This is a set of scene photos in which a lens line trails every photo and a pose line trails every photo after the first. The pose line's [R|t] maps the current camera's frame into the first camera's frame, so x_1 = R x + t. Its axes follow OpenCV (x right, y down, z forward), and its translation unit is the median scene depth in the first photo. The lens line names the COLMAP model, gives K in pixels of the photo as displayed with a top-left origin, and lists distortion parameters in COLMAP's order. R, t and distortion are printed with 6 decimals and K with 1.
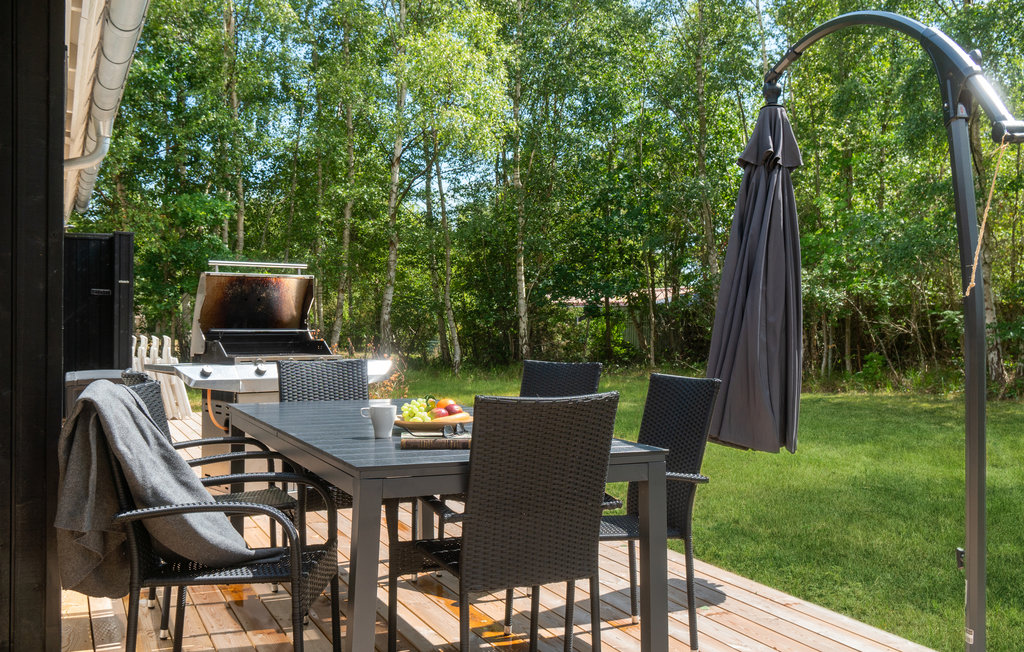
lens RADIAL K [[997.1, 0, 512.0], [0, 997.1, 326.0], [0, 0, 1]] dist [-0.002683, -0.000376]
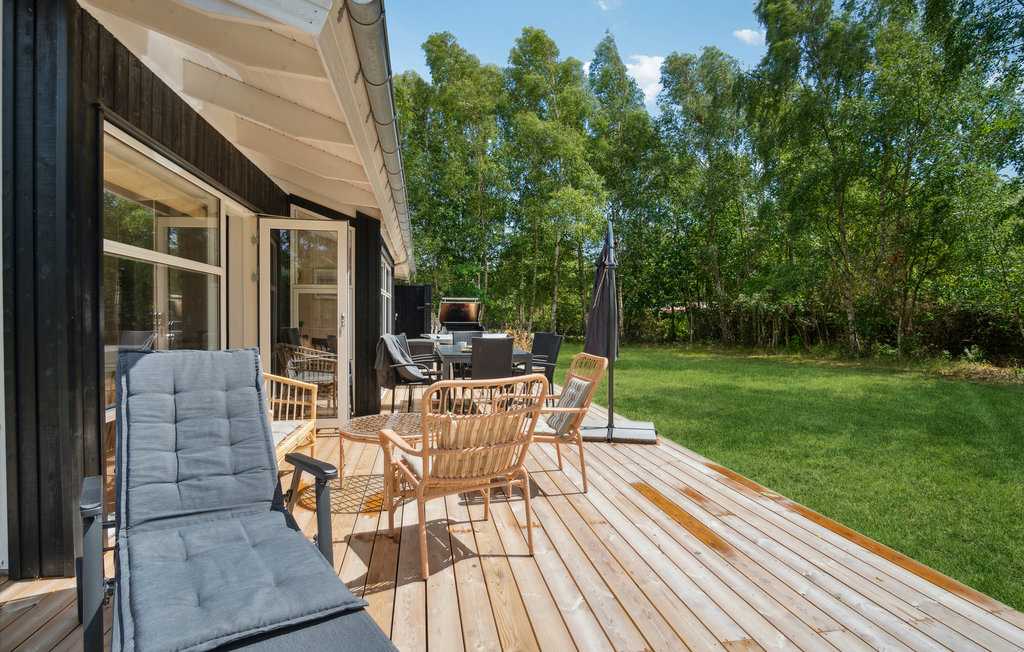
lens RADIAL K [[566.0, 0, 510.2], [0, 566.0, 320.0], [0, 0, 1]] dist [-0.021131, 0.000698]
pose [[0.960835, -0.003750, -0.277096, 0.149485], [0.002018, 0.999977, -0.006535, 0.003326], [0.277114, 0.005720, 0.960820, -0.224953]]
